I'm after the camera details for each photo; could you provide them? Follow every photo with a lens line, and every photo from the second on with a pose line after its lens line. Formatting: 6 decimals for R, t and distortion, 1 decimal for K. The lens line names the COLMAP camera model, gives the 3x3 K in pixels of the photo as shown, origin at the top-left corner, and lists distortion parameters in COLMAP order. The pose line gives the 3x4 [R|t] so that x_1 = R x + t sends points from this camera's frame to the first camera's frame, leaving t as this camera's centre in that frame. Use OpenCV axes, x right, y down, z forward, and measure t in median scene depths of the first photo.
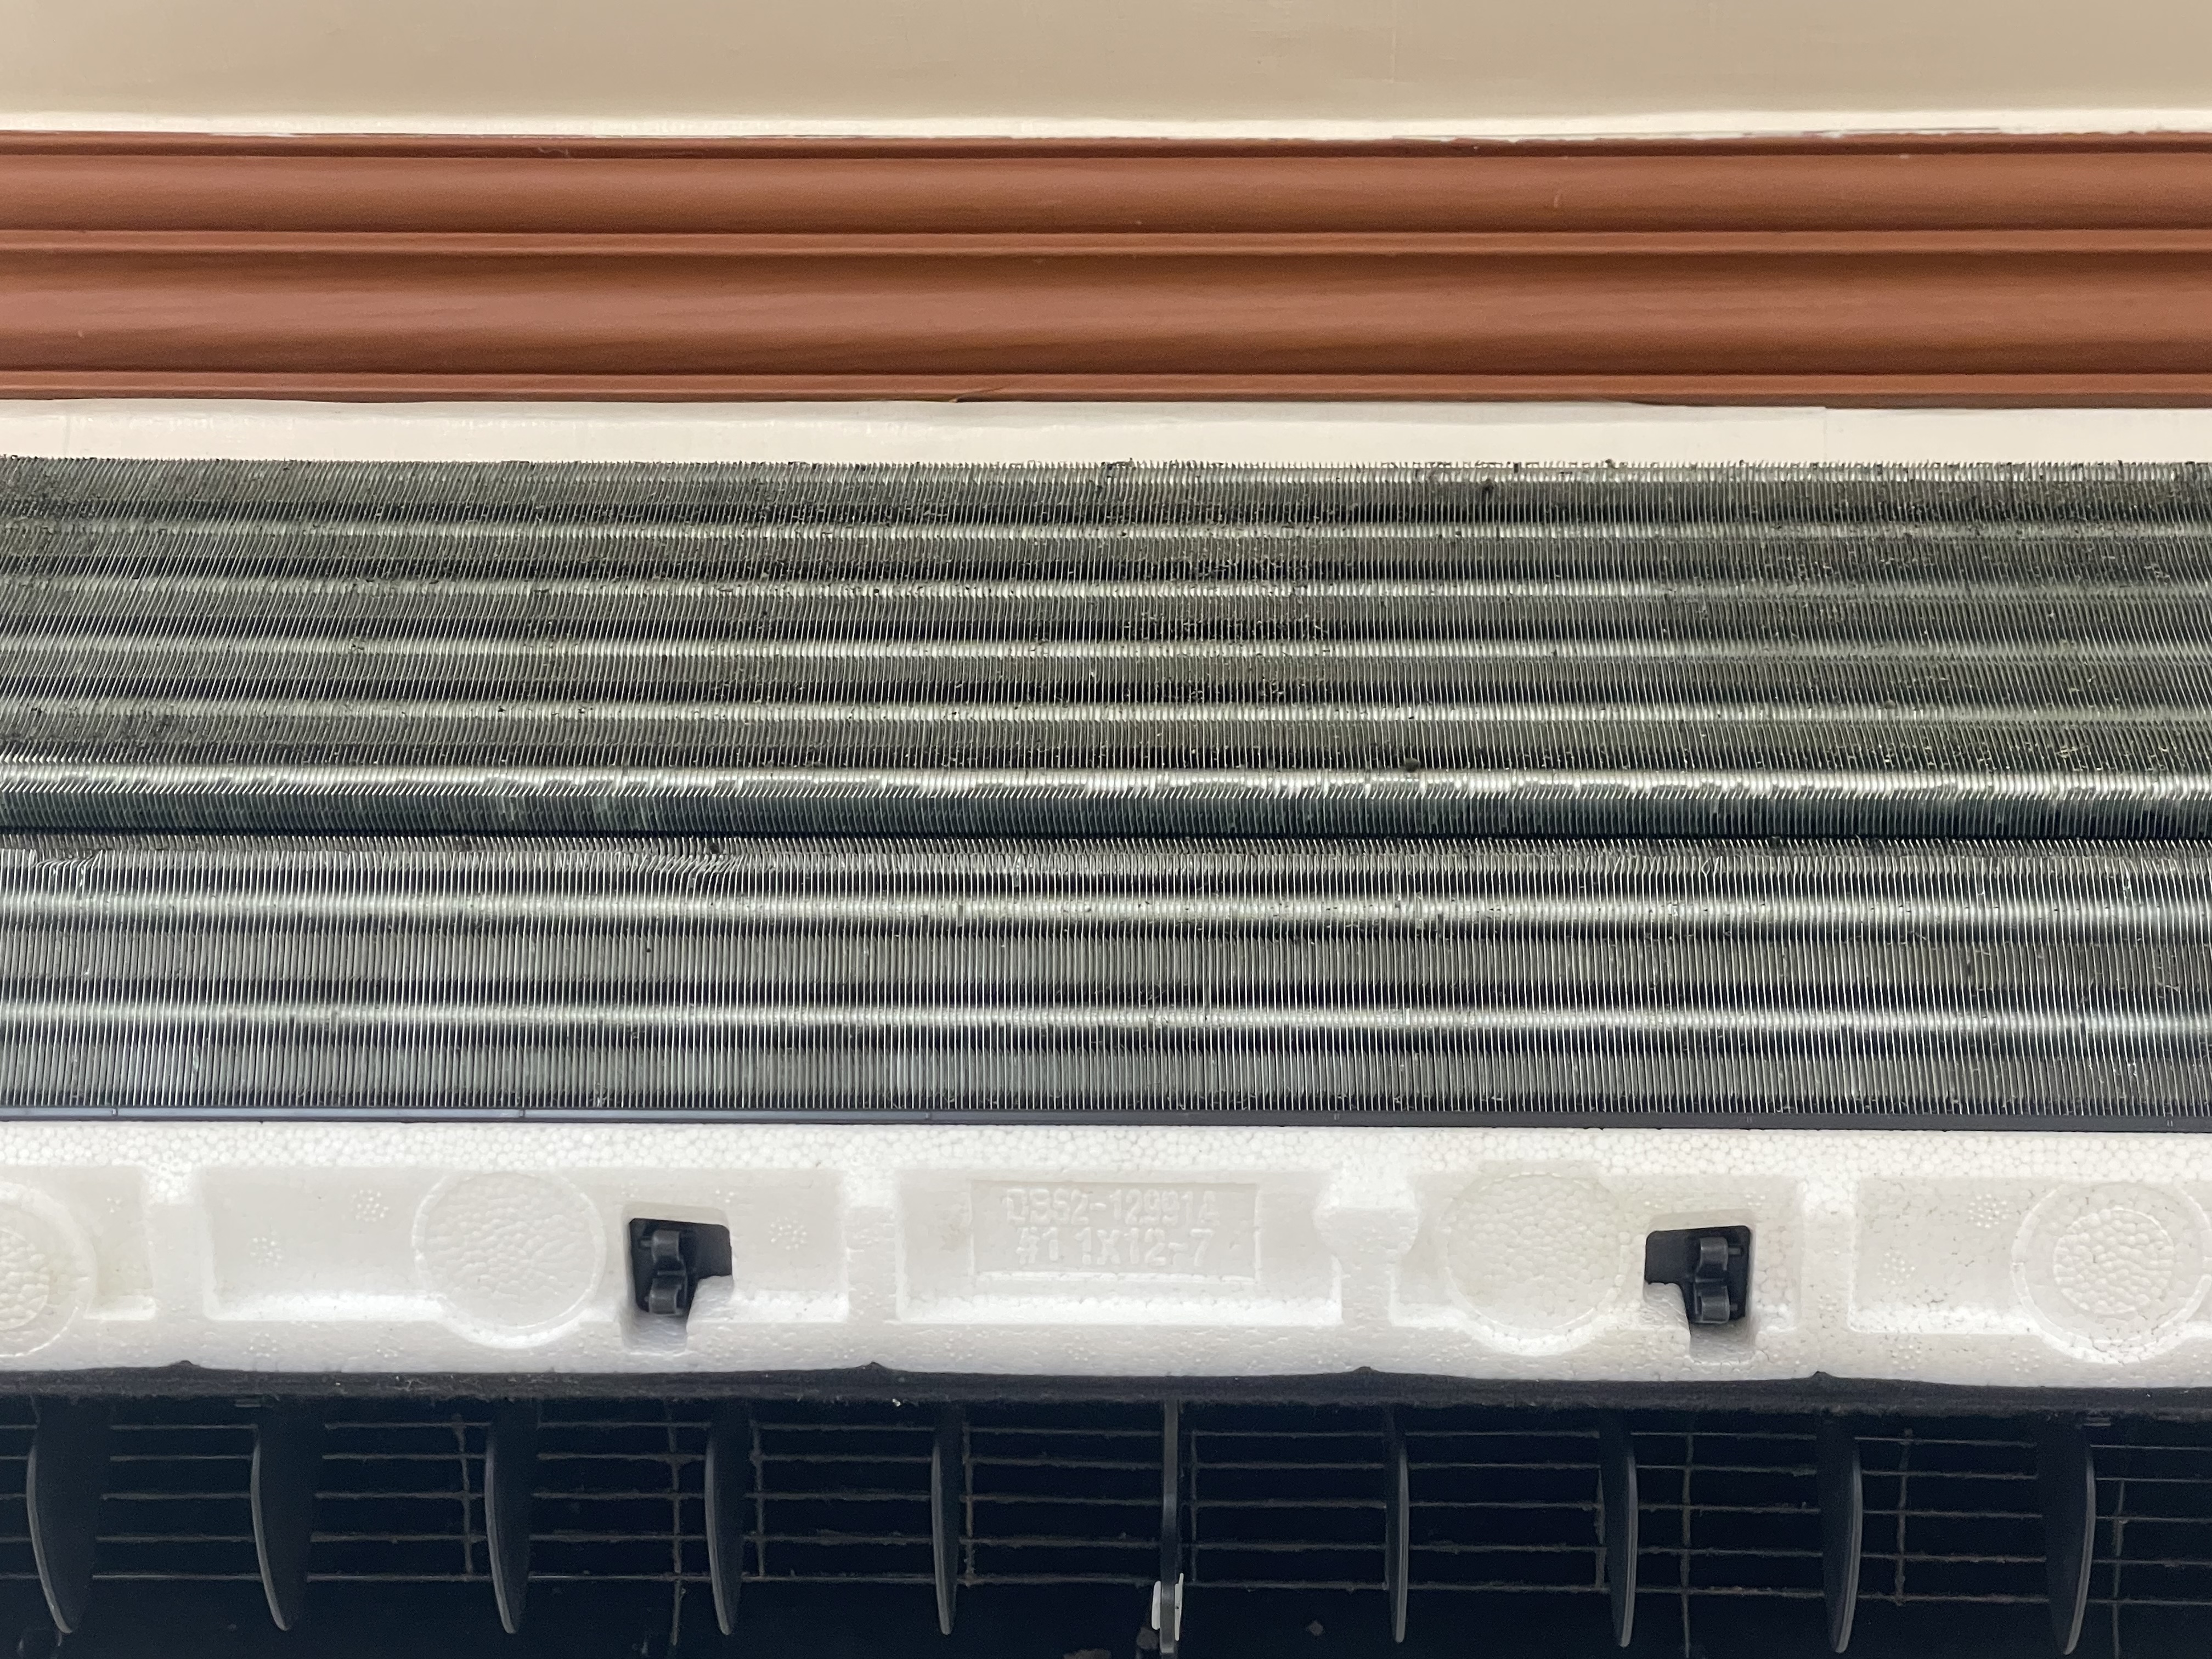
lens RADIAL K [[3870.2, 0, 1101.9], [0, 3870.2, 829.7], [0, 0, 1]] dist [-0.052840, 0.000000]
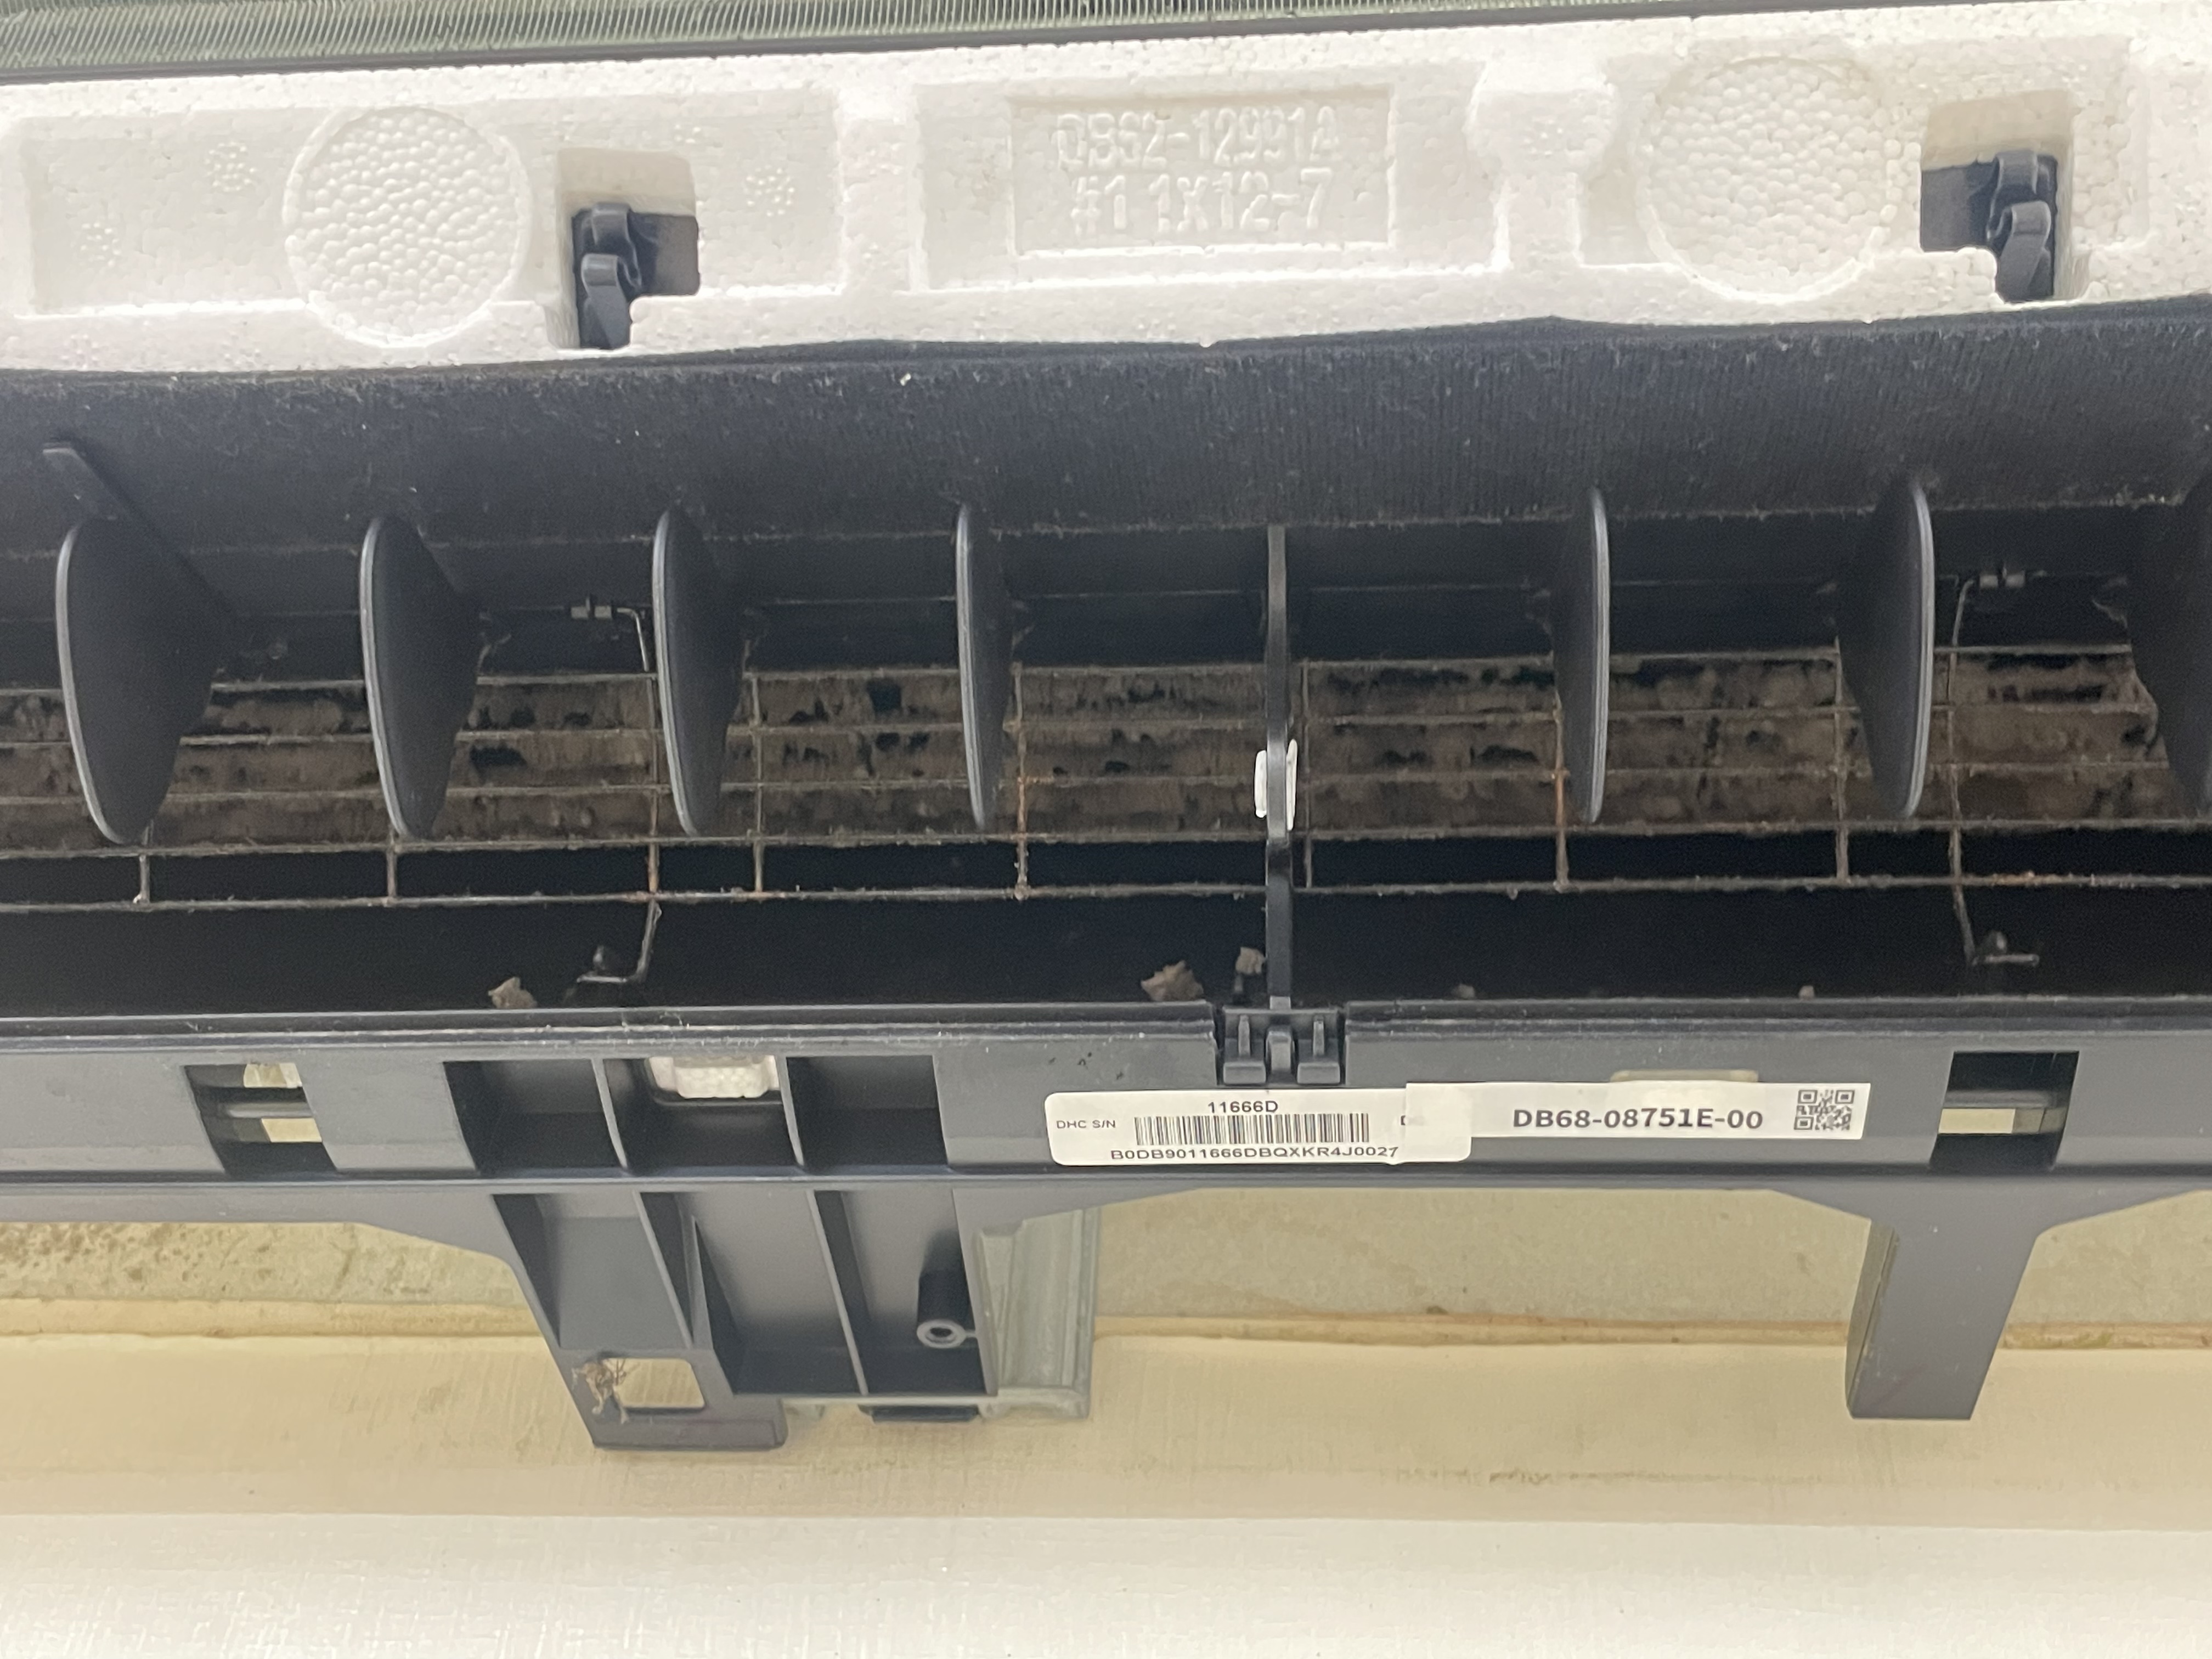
lens RADIAL K [[2460.8, 0, 1116.1], [0, 2460.8, 829.7], [0, 0, 1]] dist [-0.008248, 0.000000]
pose [[0.999063, -0.003992, -0.043085, 0.007028], [-0.009174, 0.953560, -0.301063, 0.369257], [0.042286, 0.301176, 0.952631, 0.582361]]
